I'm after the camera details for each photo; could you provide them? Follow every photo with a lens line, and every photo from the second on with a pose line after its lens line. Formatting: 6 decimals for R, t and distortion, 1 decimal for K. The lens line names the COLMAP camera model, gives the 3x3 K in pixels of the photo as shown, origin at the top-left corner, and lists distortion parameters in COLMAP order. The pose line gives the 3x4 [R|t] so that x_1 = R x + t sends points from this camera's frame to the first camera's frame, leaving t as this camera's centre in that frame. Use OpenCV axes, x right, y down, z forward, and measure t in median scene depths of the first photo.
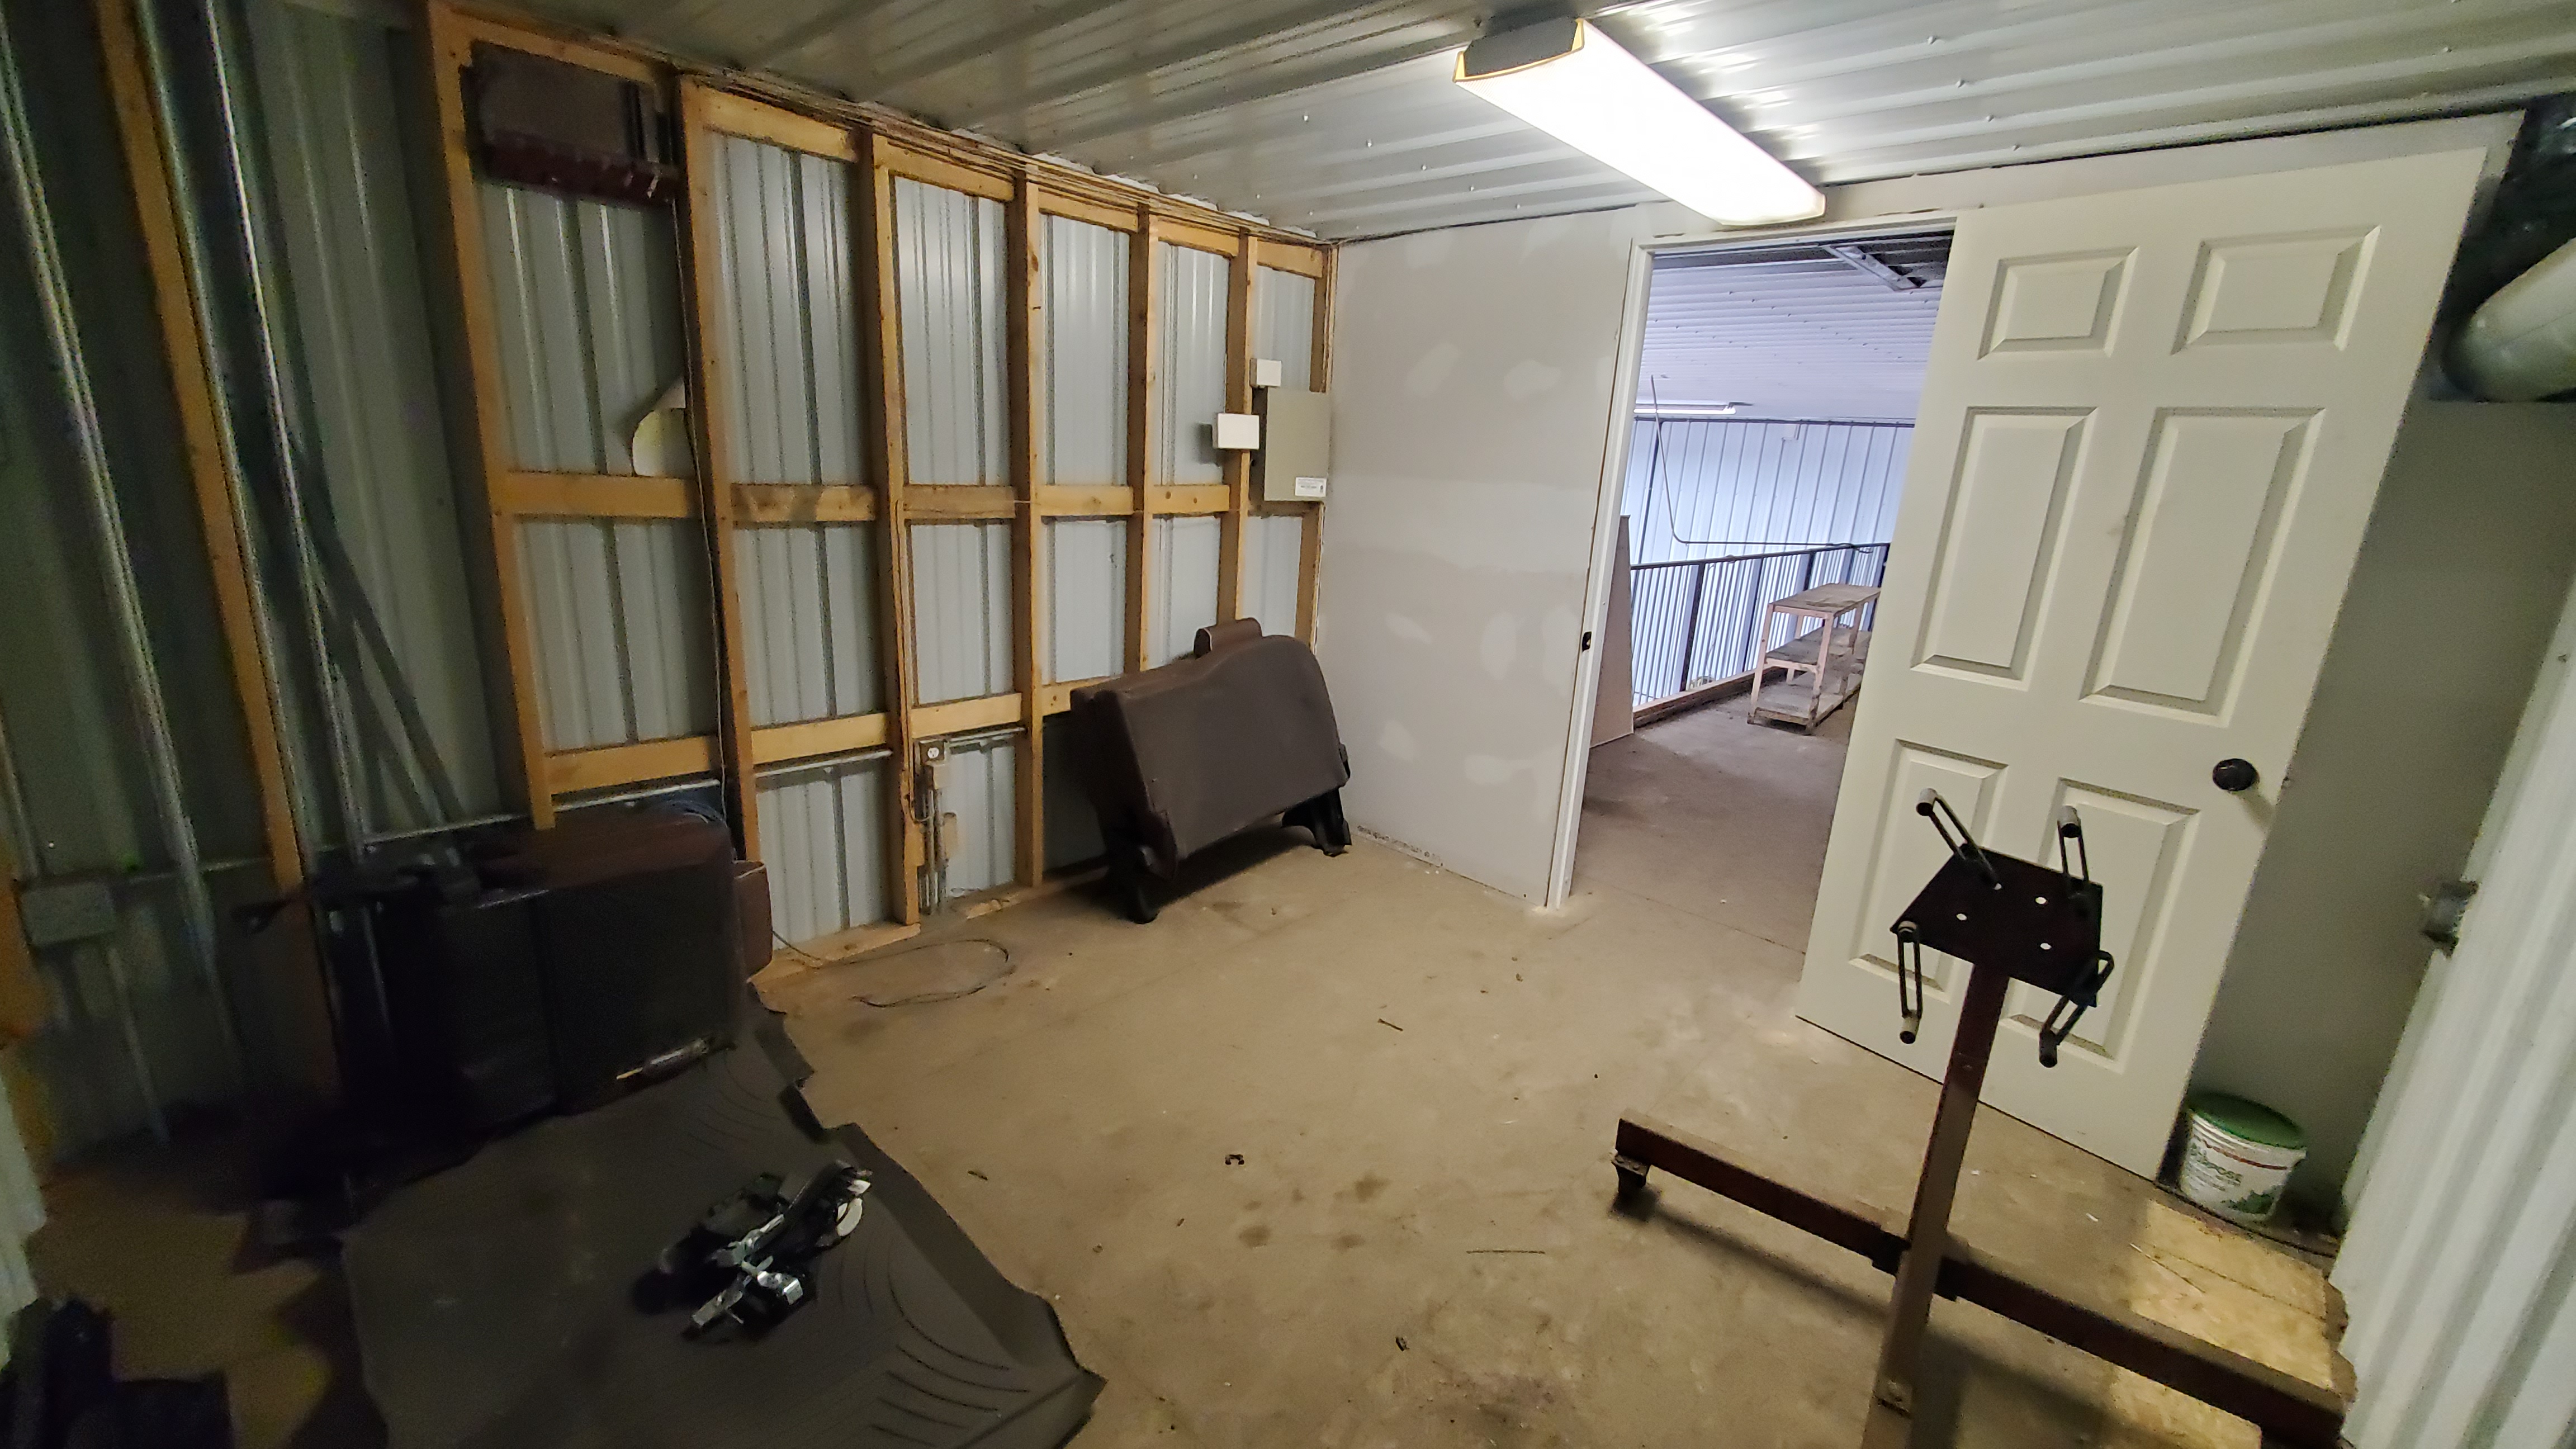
lens RADIAL K [[996.6, 0, 1335.0], [0, 996.6, 721.5], [0, 0, 1]] dist [0.000905, 0.000016]
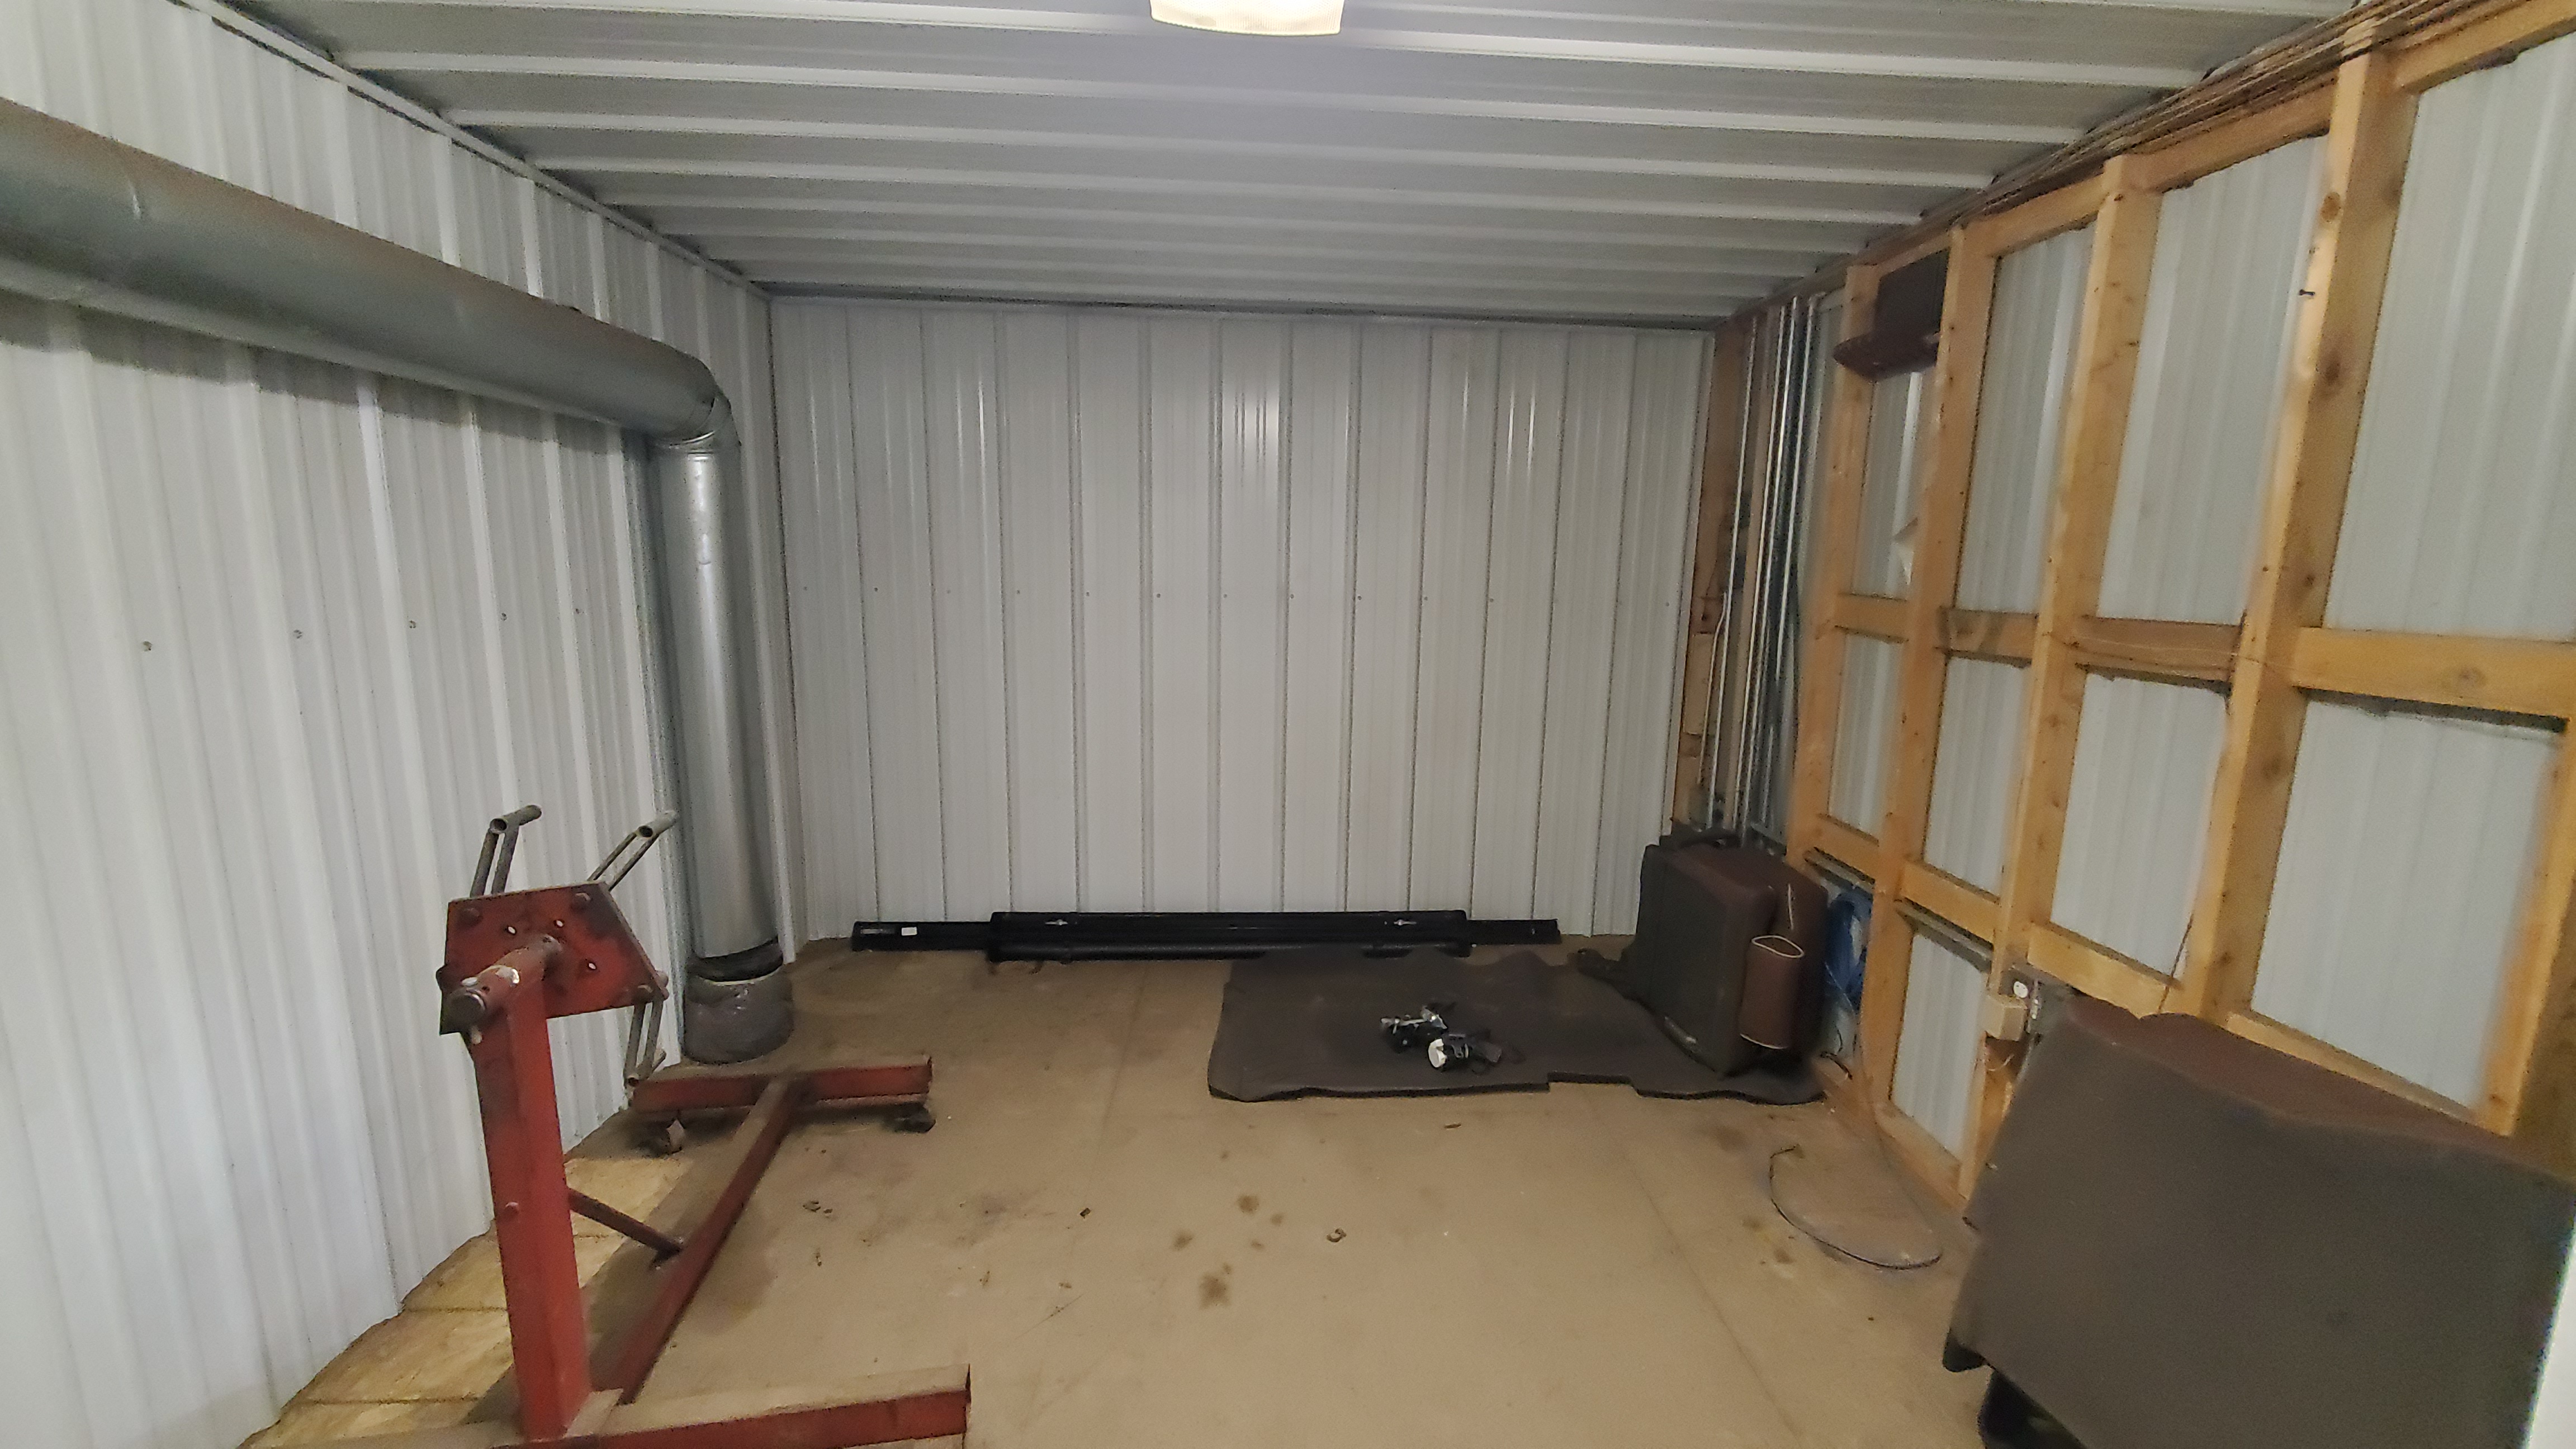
lens RADIAL K [[996.6, 0, 1300.4], [0, 996.6, 713.9], [0, 0, 1]] dist [0.000905, 0.000016]
pose [[-0.699451, 0.037837, -0.713678, 0.627614], [-0.247487, 0.923989, 0.291540, -0.321695], [0.670462, 0.380544, -0.636921, 1.464185]]
